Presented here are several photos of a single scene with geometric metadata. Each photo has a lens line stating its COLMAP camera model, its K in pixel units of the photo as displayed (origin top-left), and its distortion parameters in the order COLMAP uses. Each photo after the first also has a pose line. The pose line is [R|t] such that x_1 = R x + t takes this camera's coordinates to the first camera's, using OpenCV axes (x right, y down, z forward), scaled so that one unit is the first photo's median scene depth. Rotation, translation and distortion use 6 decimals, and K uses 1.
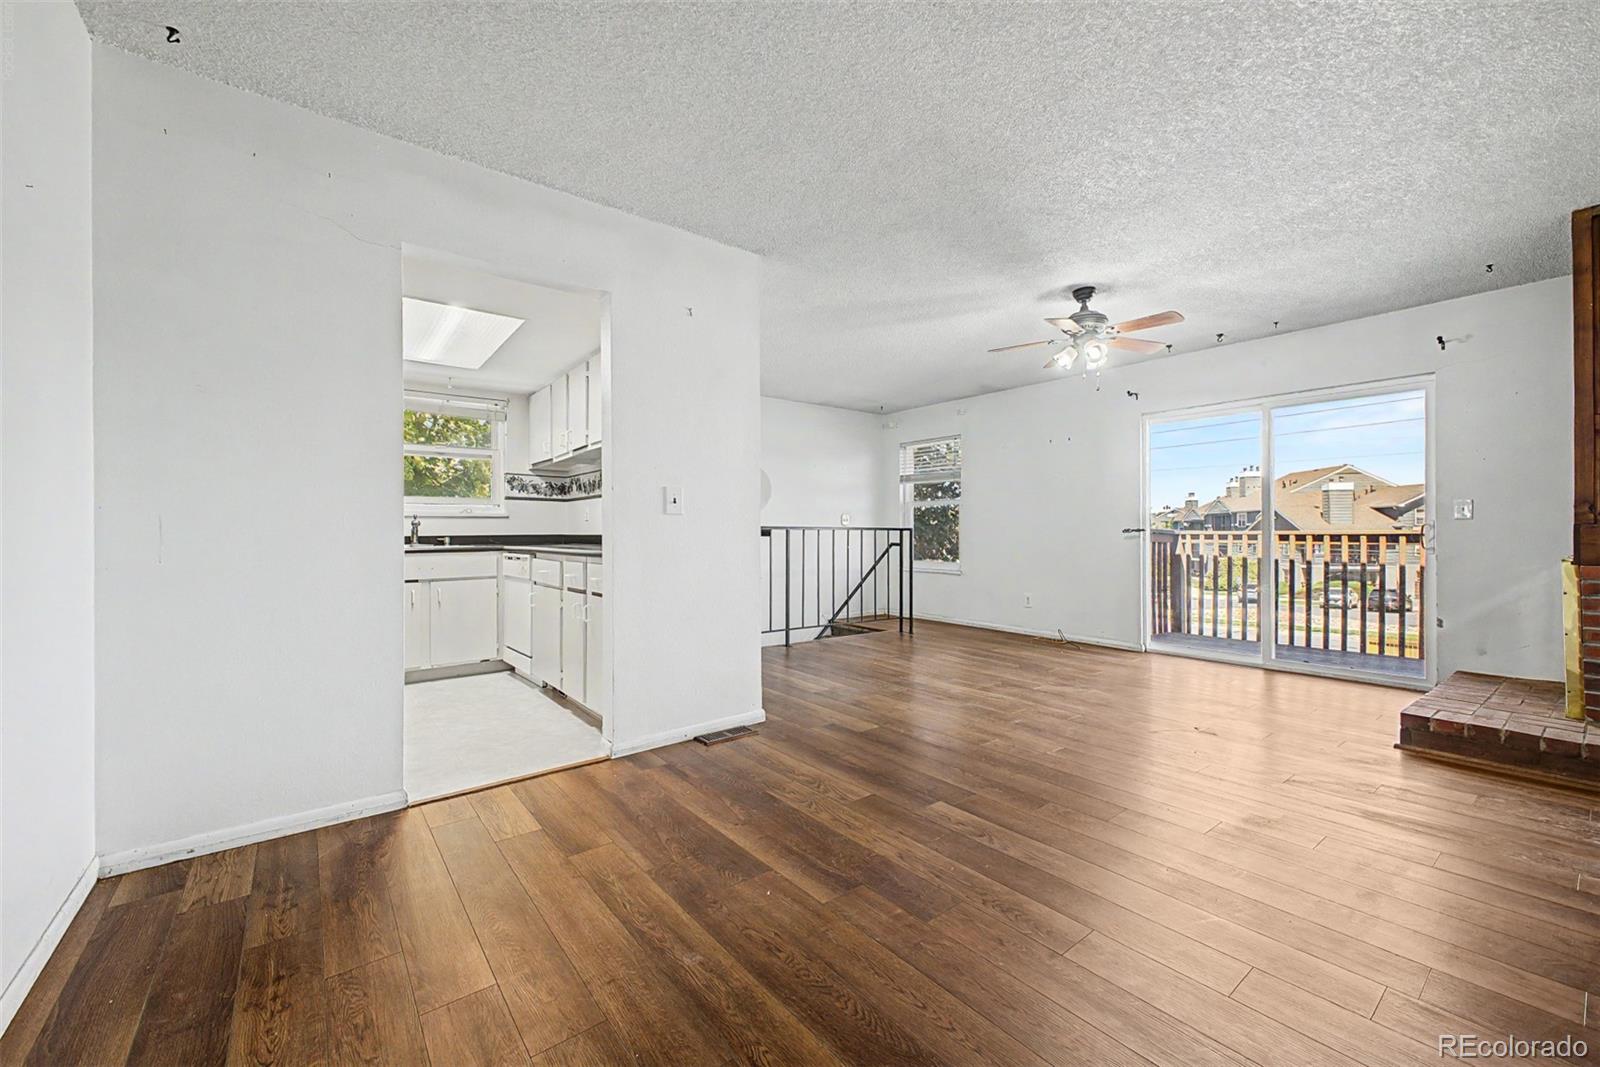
lens RADIAL K [[641.0, 0, 794.2], [0, 641.0, 529.4], [0, 0, 1]] dist [0.009654, -0.003894]
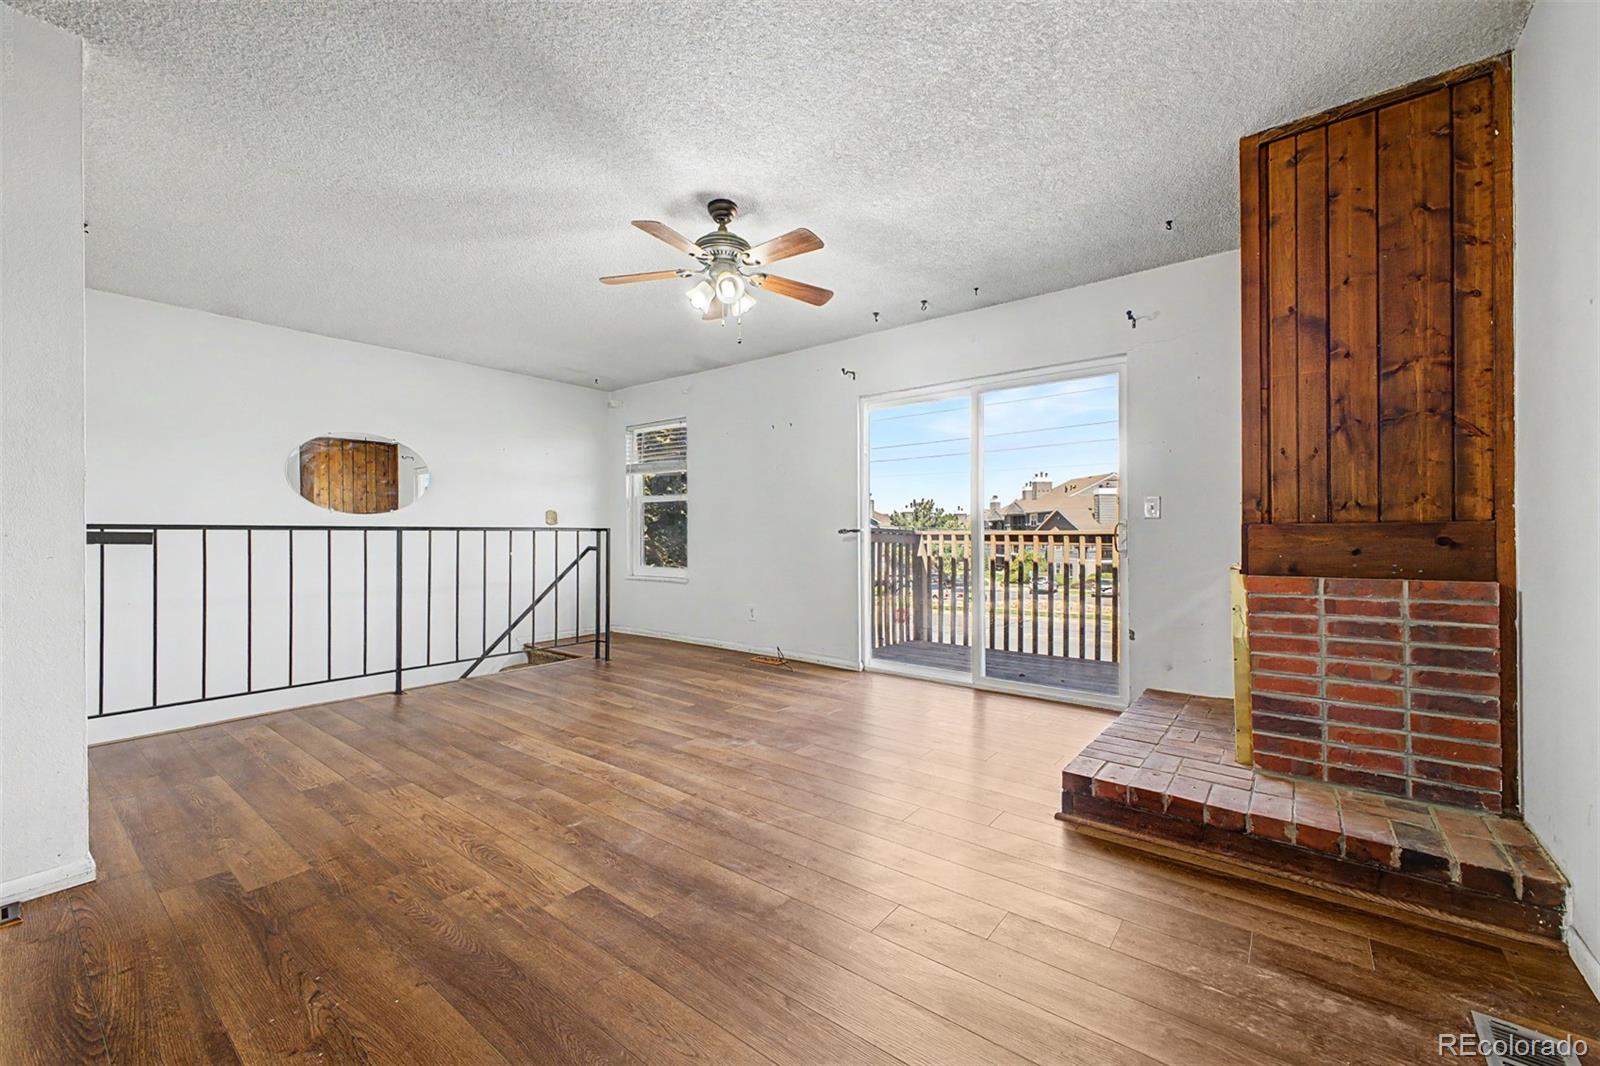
lens RADIAL K [[643.0, 0, 802.8], [0, 643.0, 525.8], [0, 0, 1]] dist [0.015877, -0.003664]
pose [[0.967355, 0.000246, 0.253424, 0.269875], [0.000960, 0.999989, -0.004637, -0.001651], [-0.253422, 0.004729, 0.967344, 0.202299]]
